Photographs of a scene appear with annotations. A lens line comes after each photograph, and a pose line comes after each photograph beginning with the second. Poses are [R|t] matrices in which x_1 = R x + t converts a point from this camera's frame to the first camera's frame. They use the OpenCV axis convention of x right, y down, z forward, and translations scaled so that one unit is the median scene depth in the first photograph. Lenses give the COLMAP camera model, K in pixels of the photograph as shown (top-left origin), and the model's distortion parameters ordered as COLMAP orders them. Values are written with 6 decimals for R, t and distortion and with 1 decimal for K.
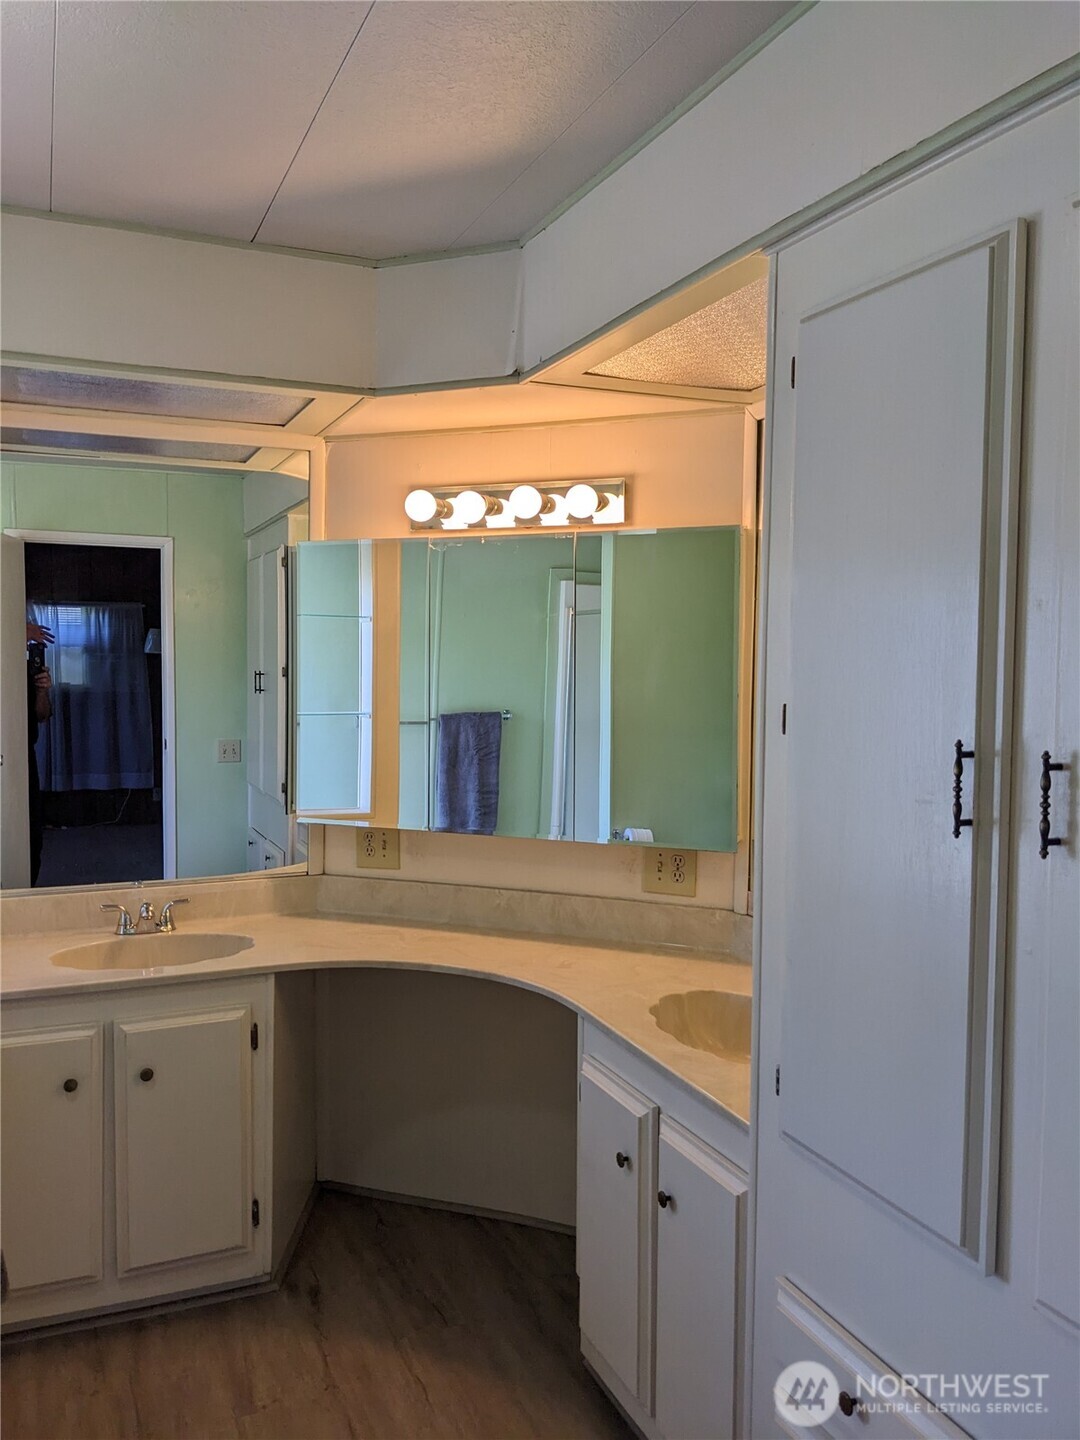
lens RADIAL K [[1113.3, 0, 540.0], [0, 1113.3, 720.0], [0, 0, 1]] dist [0.090202, -0.131277]
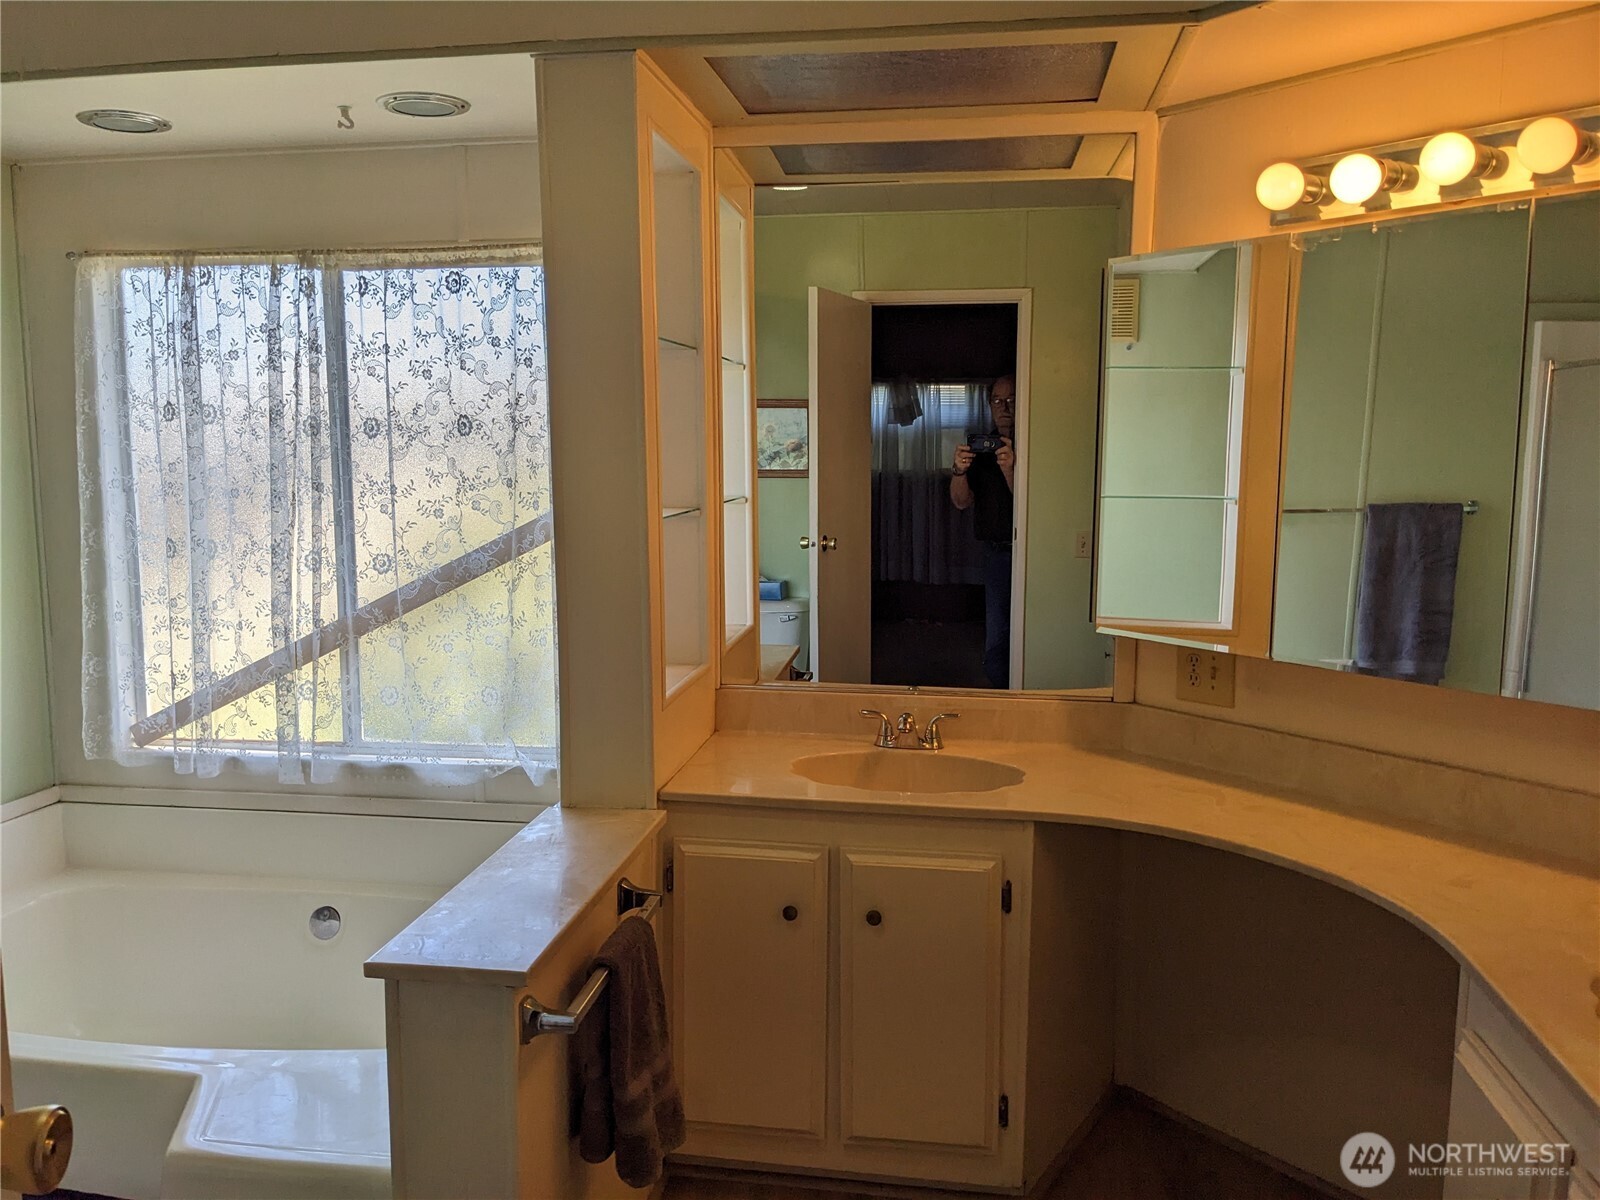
lens RADIAL K [[1237.1, 0, 795.3], [0, 1237.1, 611.7], [0, 0, 1]] dist [0.090202, -0.131277]
pose [[0.846307, 0.066203, -0.528566, 0.063129], [-0.025593, 0.996155, 0.083791, 0.010988], [0.532081, -0.057385, 0.844747, 0.172178]]
